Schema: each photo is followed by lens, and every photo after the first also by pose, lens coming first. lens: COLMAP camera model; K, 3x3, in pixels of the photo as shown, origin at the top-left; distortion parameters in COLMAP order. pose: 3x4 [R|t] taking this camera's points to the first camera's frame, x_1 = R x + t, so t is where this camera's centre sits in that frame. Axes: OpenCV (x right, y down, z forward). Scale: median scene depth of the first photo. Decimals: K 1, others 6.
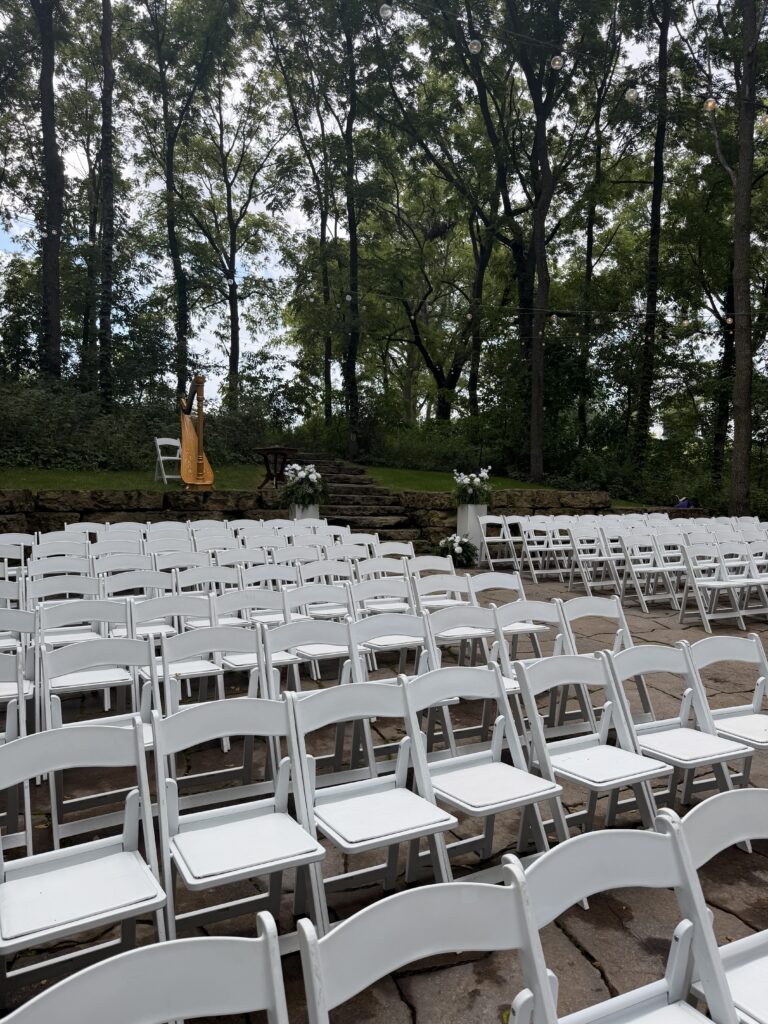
lens RADIAL K [[713.9, 0, 384.0], [0, 713.9, 512.0], [0, 0, 1]] dist [0.163679, -0.303404]
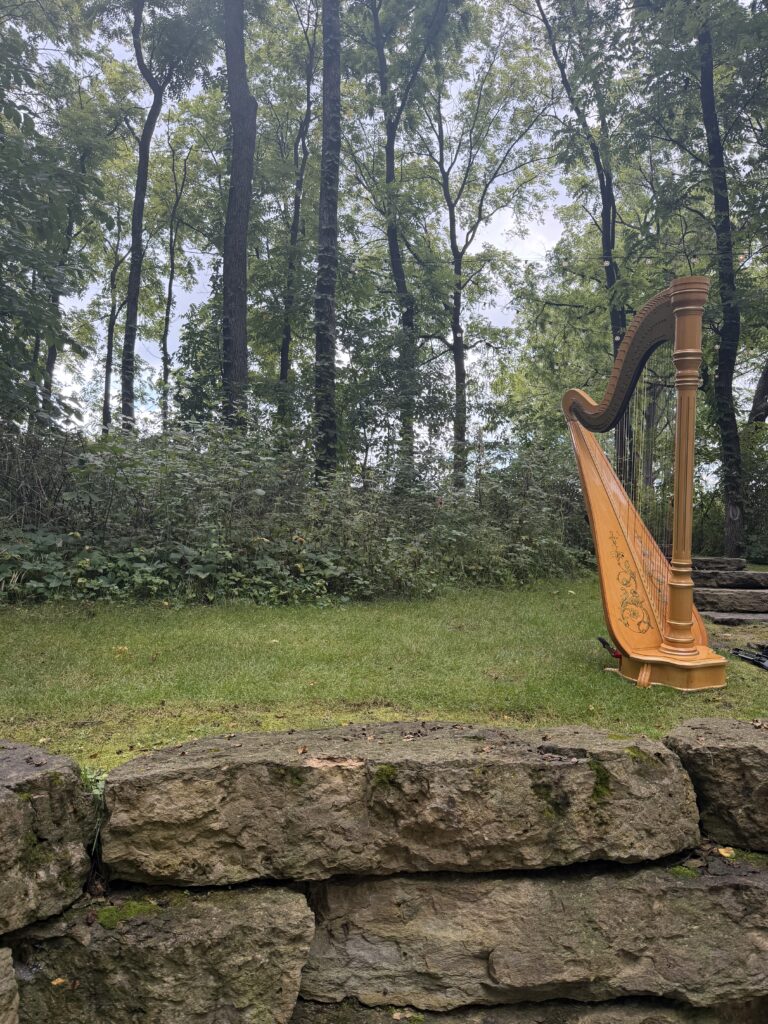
lens RADIAL K [[713.9, 0, 384.0], [0, 713.9, 512.0], [0, 0, 1]] dist [0.163679, -0.303404]
pose [[0.973195, -0.035212, -0.227268, -0.285227], [0.005411, 0.991442, -0.130437, -0.056600], [0.229916, 0.125711, 0.965057, 0.654344]]
